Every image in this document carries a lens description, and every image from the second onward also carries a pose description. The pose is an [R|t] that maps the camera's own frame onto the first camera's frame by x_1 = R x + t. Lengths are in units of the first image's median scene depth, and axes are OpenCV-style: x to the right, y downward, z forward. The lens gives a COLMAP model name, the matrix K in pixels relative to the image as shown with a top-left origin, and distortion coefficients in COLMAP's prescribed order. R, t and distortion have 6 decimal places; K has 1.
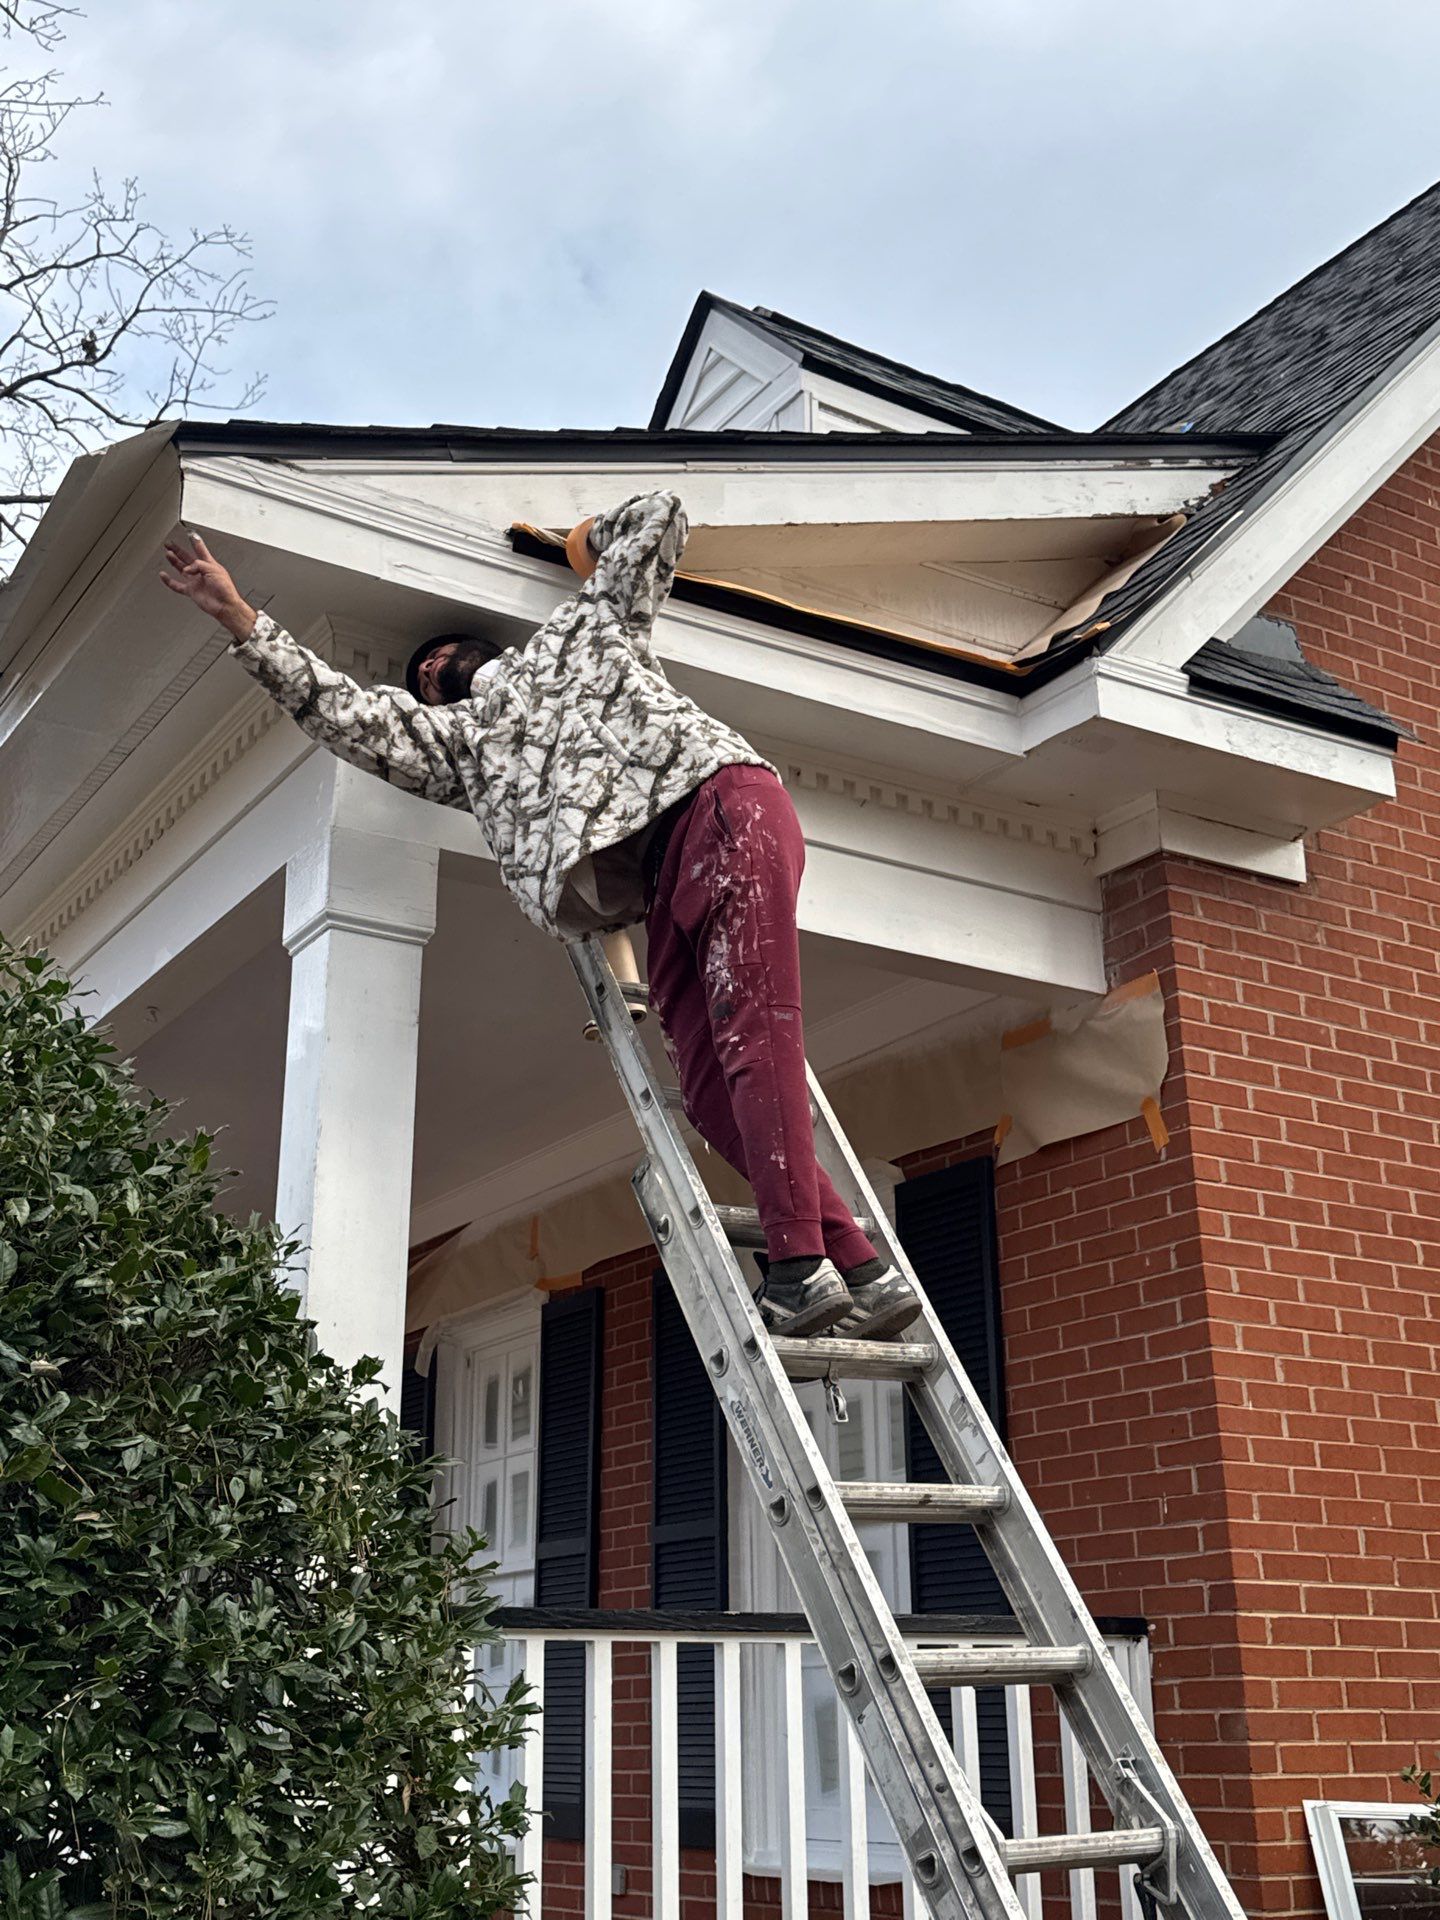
lens RADIAL K [[2190.3, 0, 707.3], [0, 2190.3, 962.3], [0, 0, 1]] dist [0.082731, 0.000000]
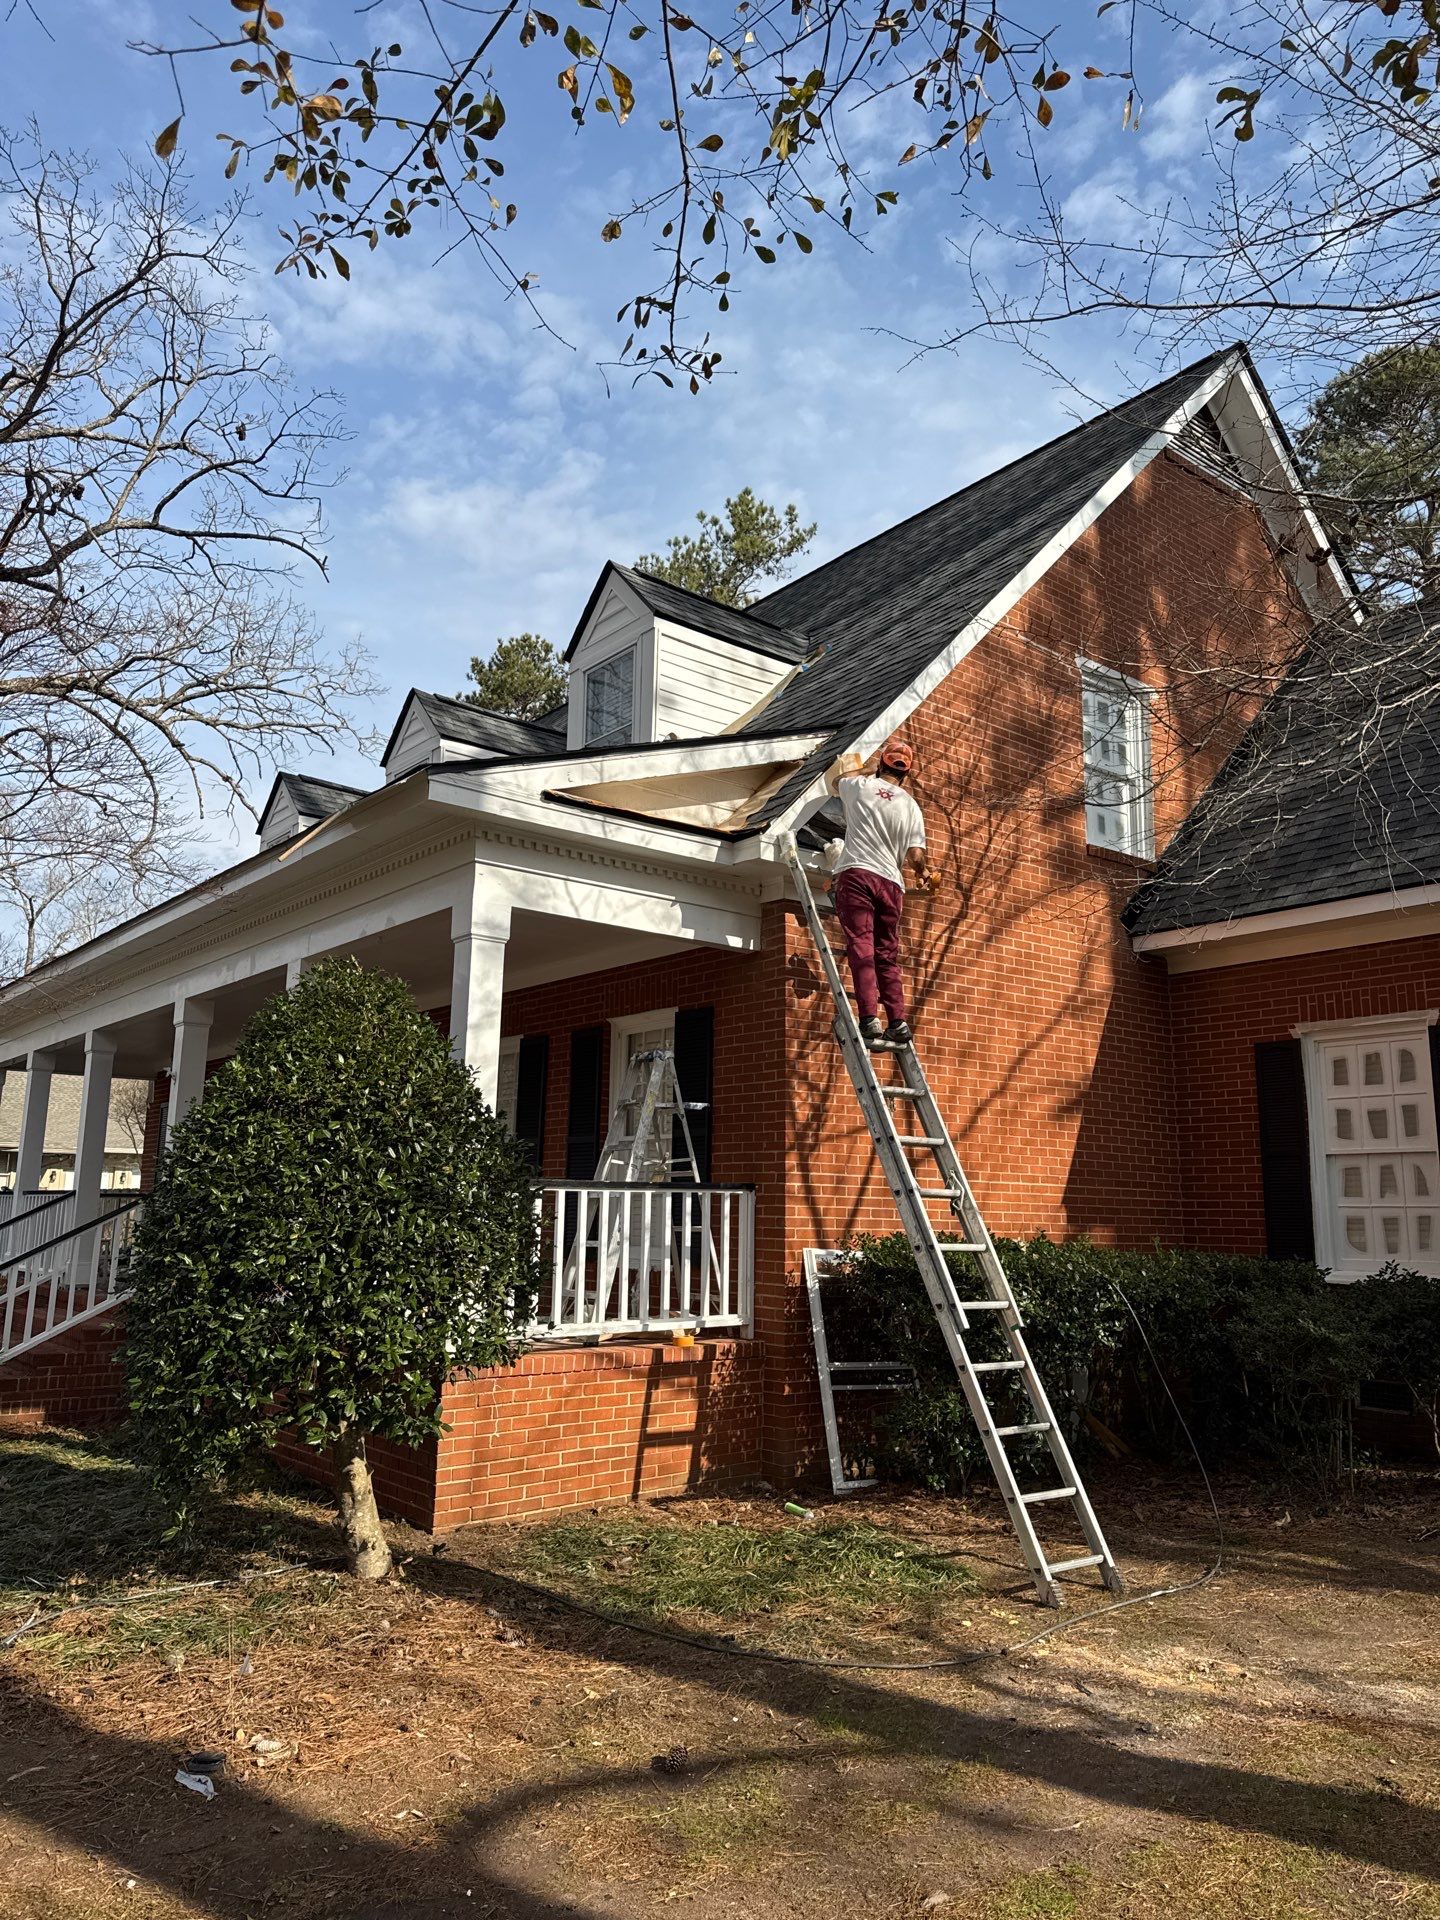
lens RADIAL K [[1337.4, 0, 700.3], [0, 1337.4, 958.5], [0, 0, 1]] dist [0.045075, -0.066238]
pose [[0.993874, 0.045667, 0.100641, -0.047472], [-0.060242, 0.987314, 0.146911, -0.218167], [-0.092655, -0.152074, 0.984017, -0.577022]]
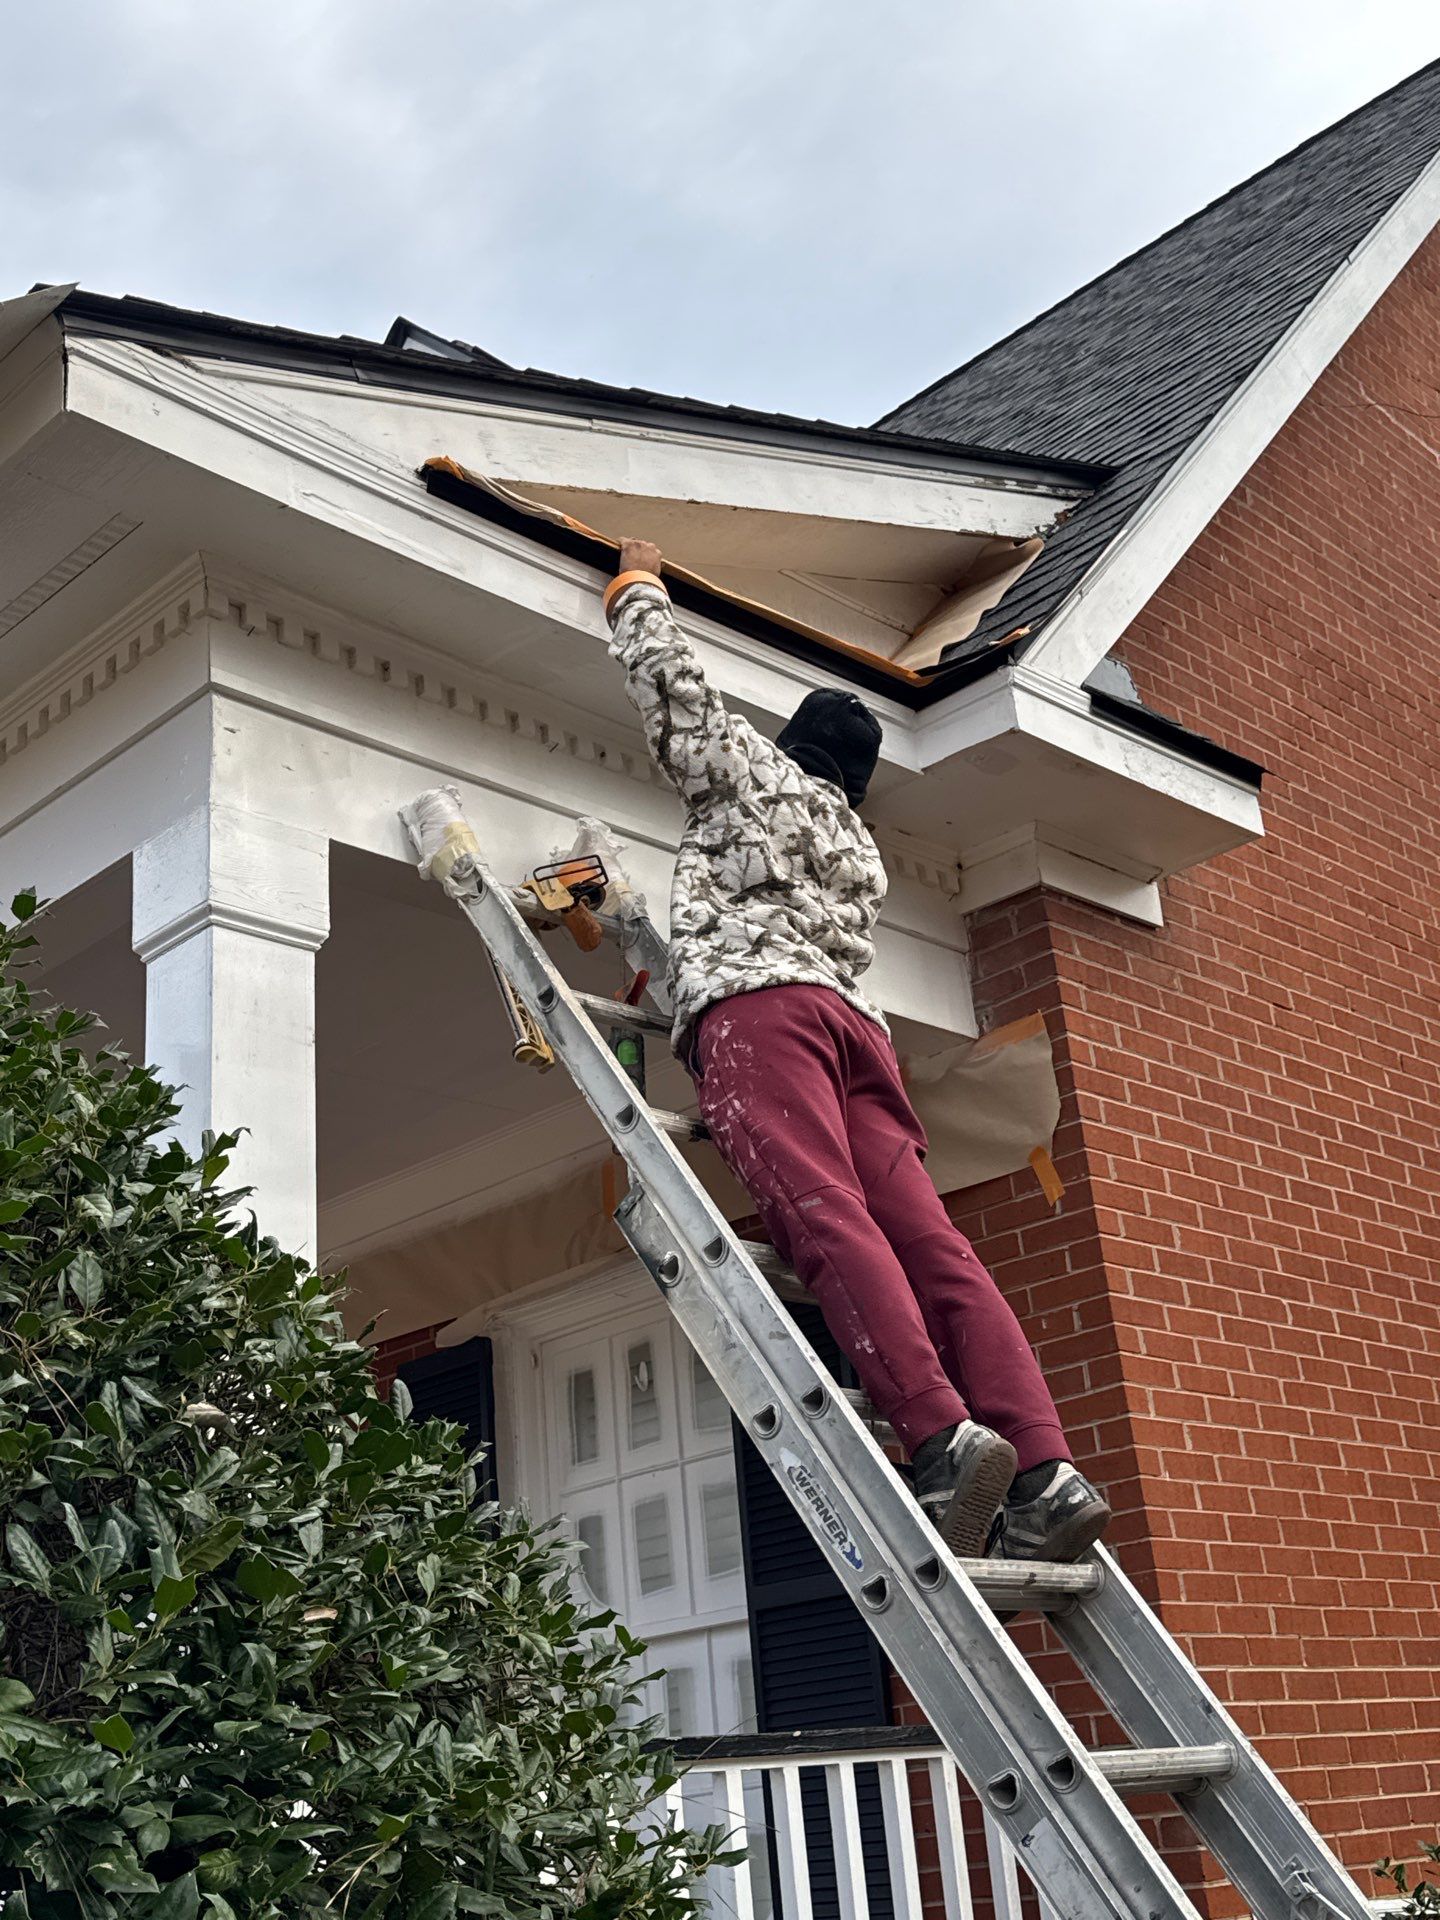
lens RADIAL K [[2190.3, 0, 691.4], [0, 2190.3, 975.4], [0, 0, 1]] dist [0.082731, 0.000000]
pose [[0.973874, 0.017196, 0.226438, -0.158446], [-0.004868, 0.998481, -0.054887, 0.042441], [-0.227037, 0.052351, 0.972478, 0.132695]]
